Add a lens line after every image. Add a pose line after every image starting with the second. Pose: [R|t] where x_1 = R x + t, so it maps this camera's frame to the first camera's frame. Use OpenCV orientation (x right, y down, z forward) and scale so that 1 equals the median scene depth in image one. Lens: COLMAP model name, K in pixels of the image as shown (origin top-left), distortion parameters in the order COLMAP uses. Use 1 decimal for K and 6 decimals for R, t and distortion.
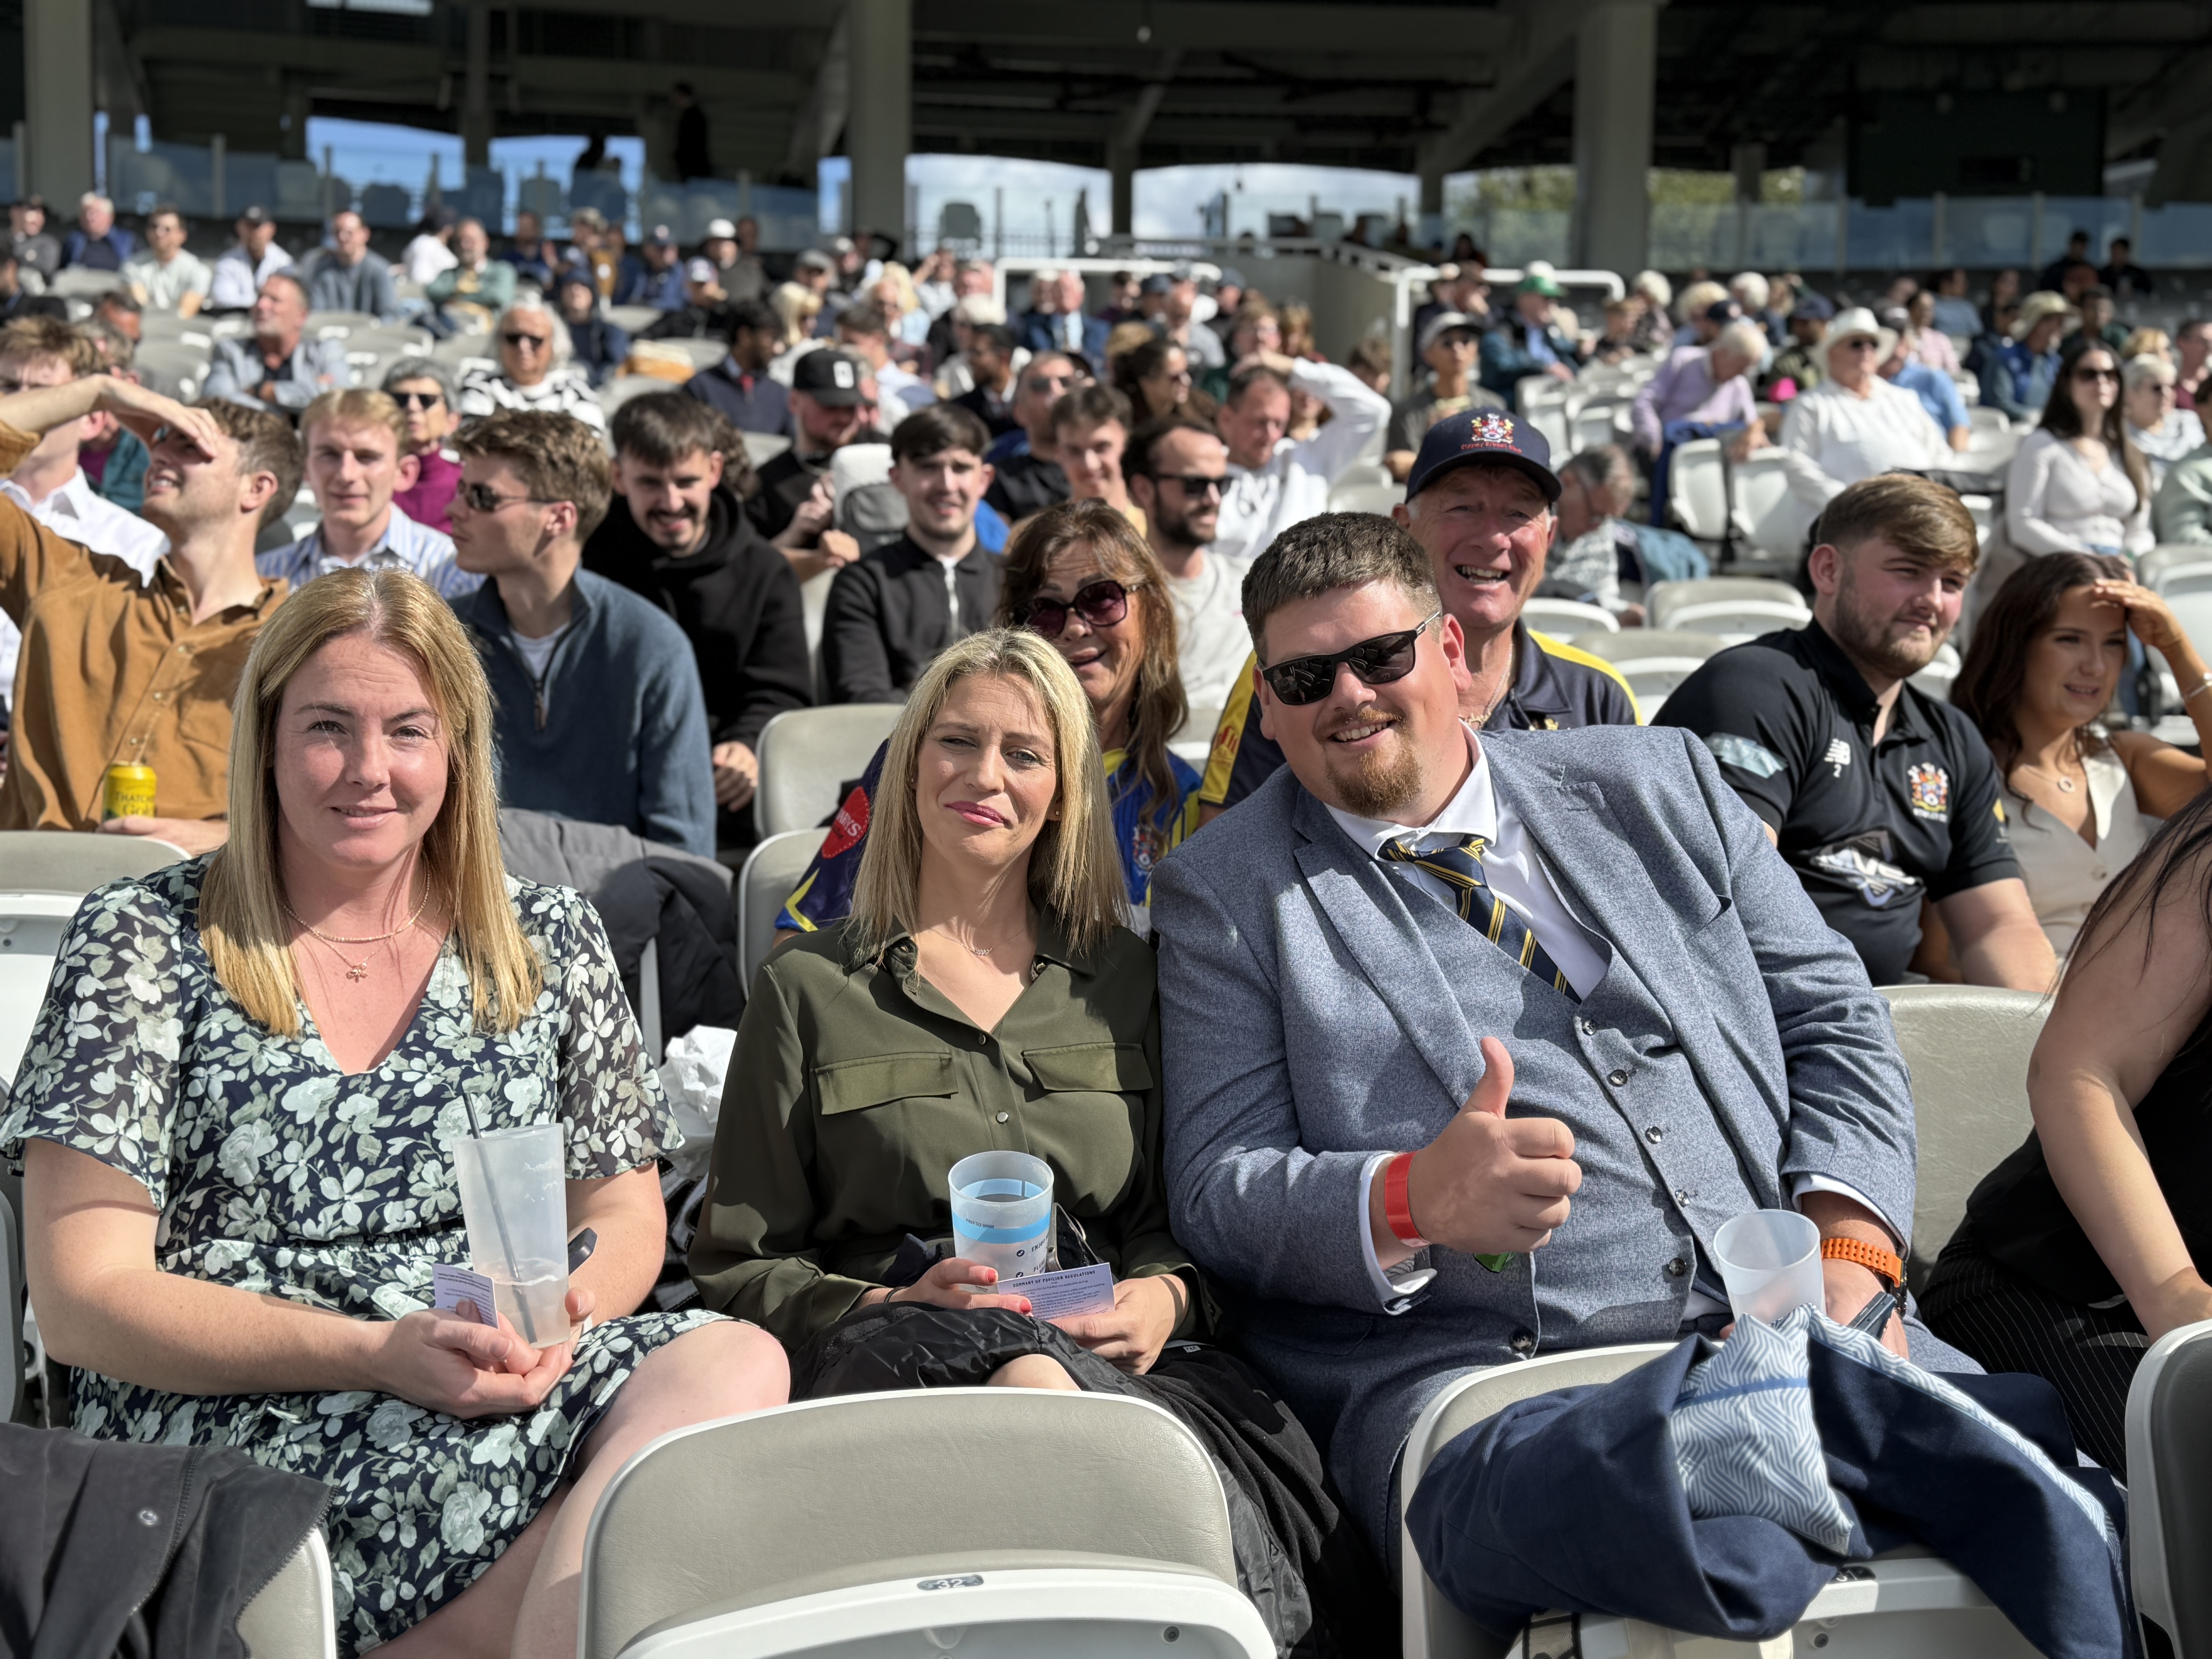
lens RADIAL K [[2268.7, 0, 1107.6], [0, 2268.7, 827.5], [0, 0, 1]] dist [0.002197, 0.000000]
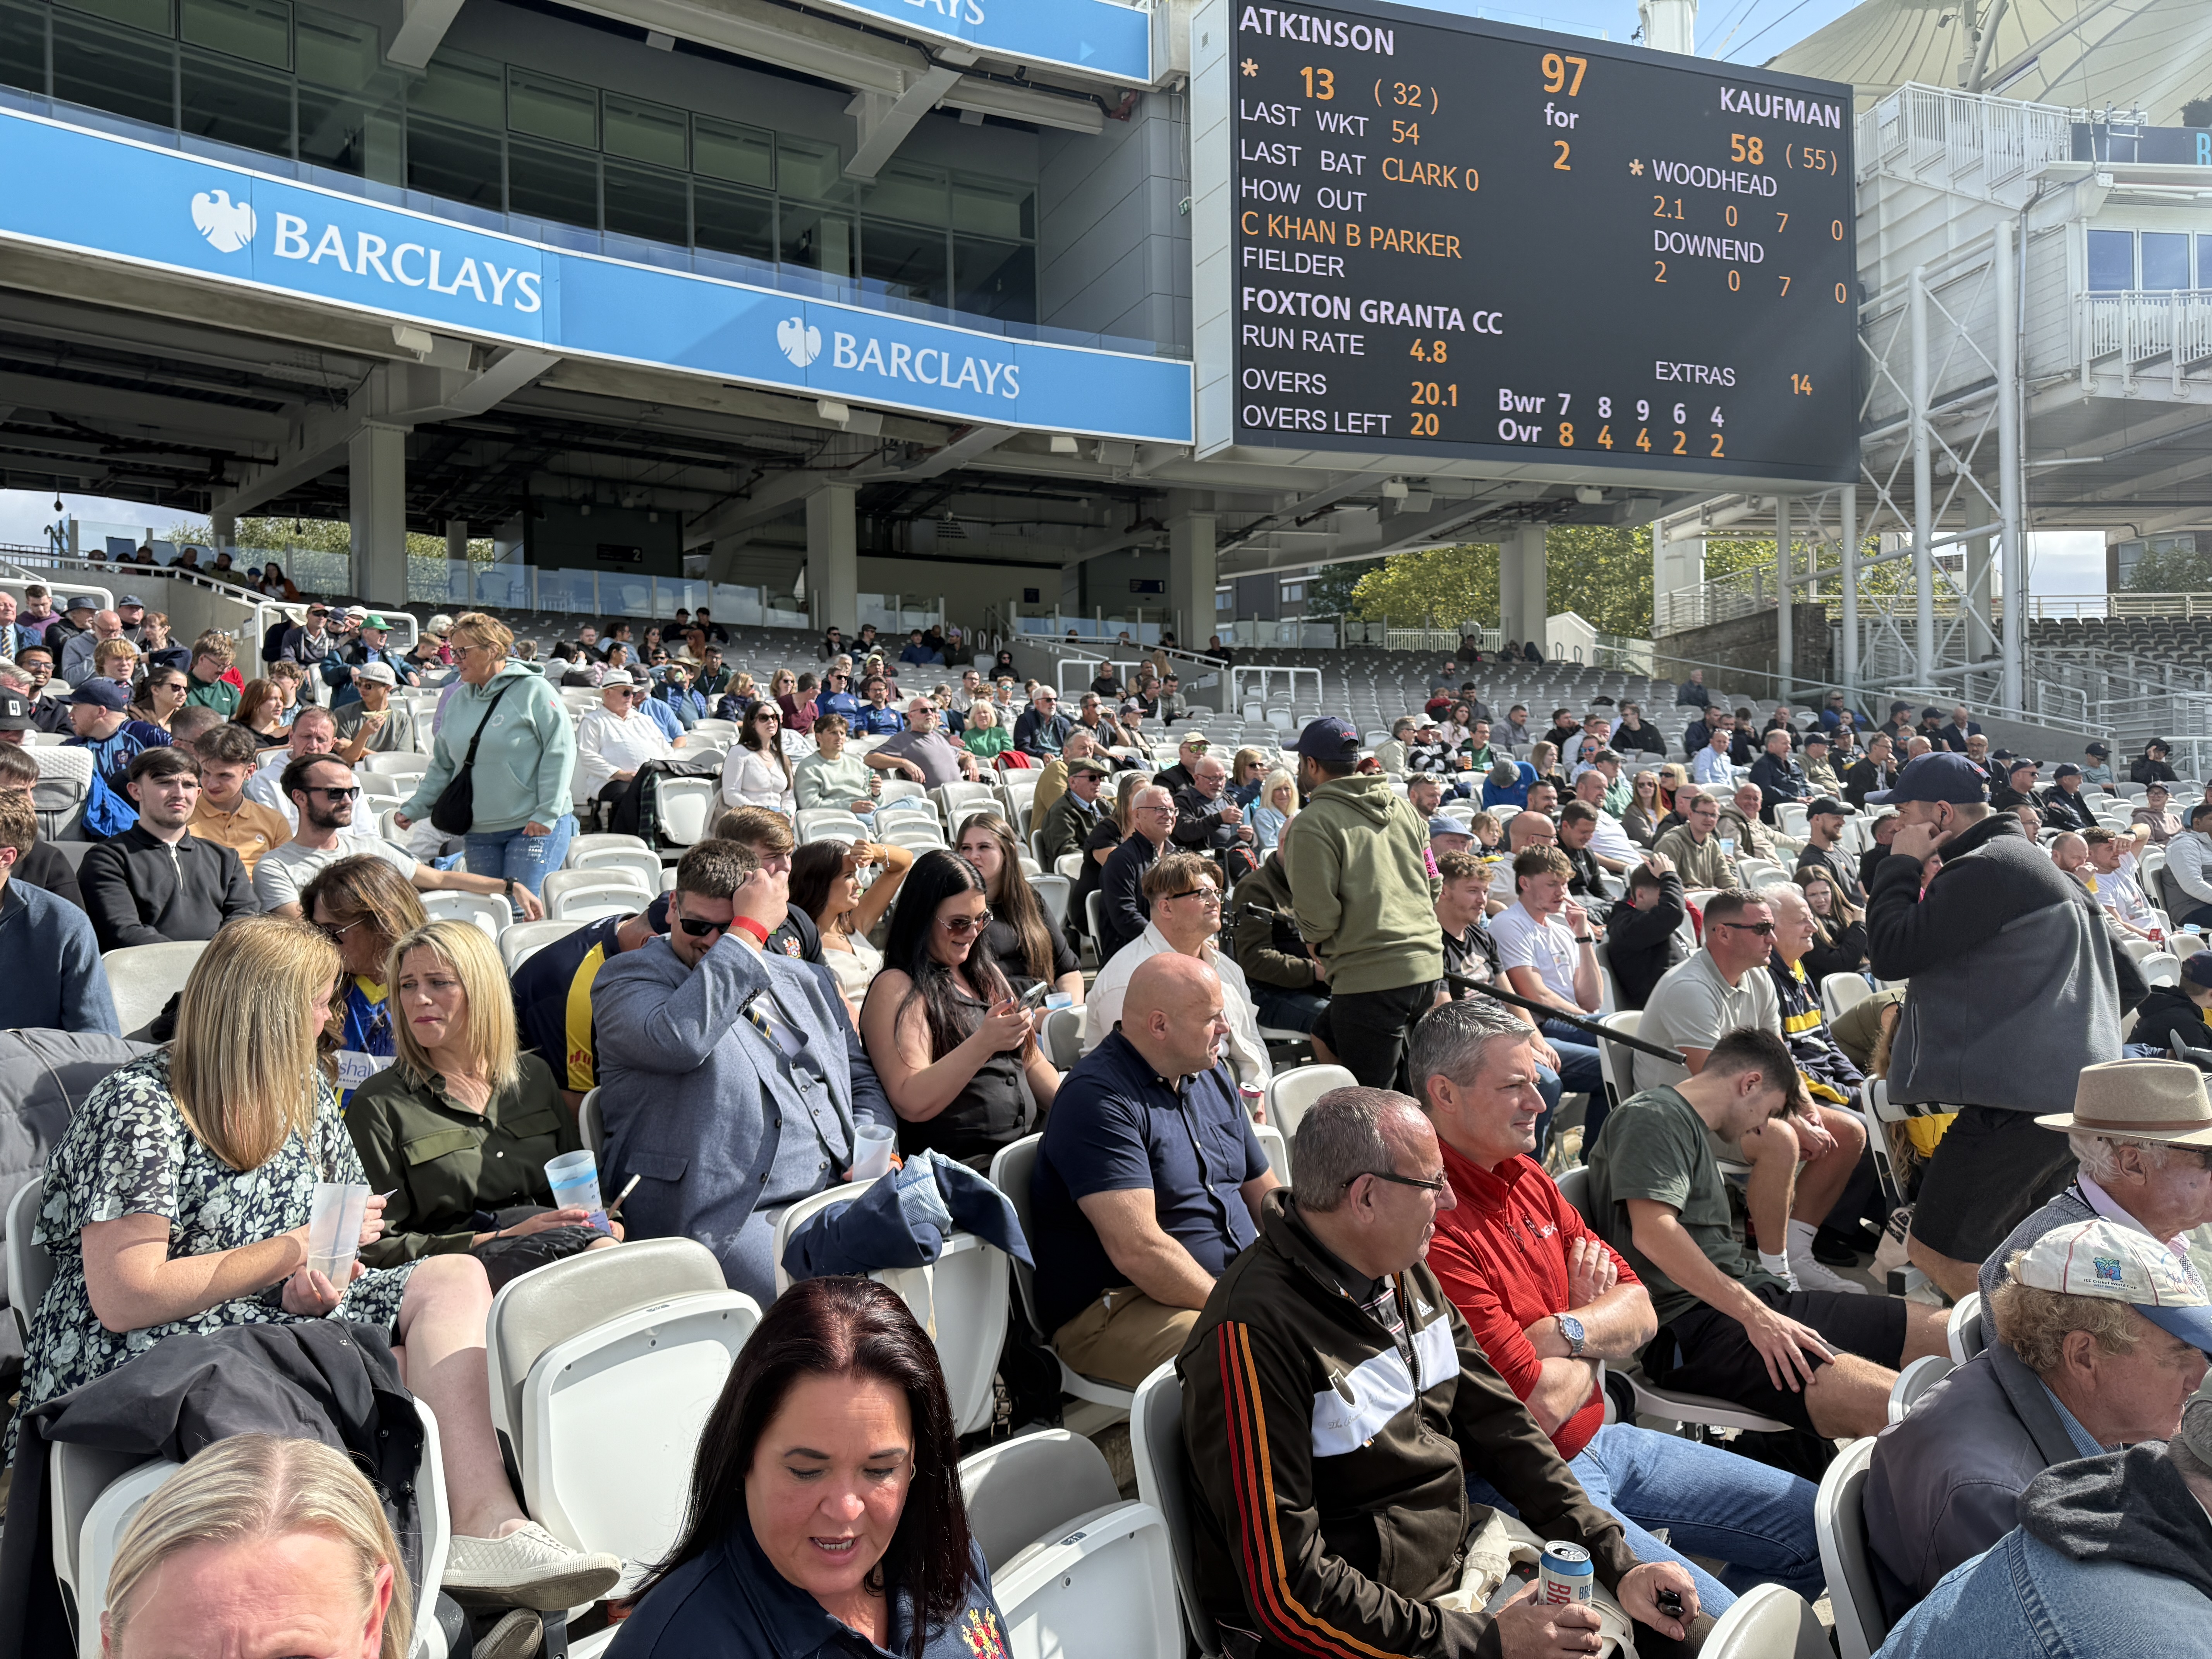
lens RADIAL K [[1513.2, 0, 1107.1], [0, 1513.2, 832.7], [0, 0, 1]] dist [-0.010645, -0.014377]
pose [[0.763403, -0.019845, 0.645617, -0.136350], [0.071436, 0.995990, -0.053854, -0.012053], [-0.641960, 0.087232, 0.761760, -0.115141]]
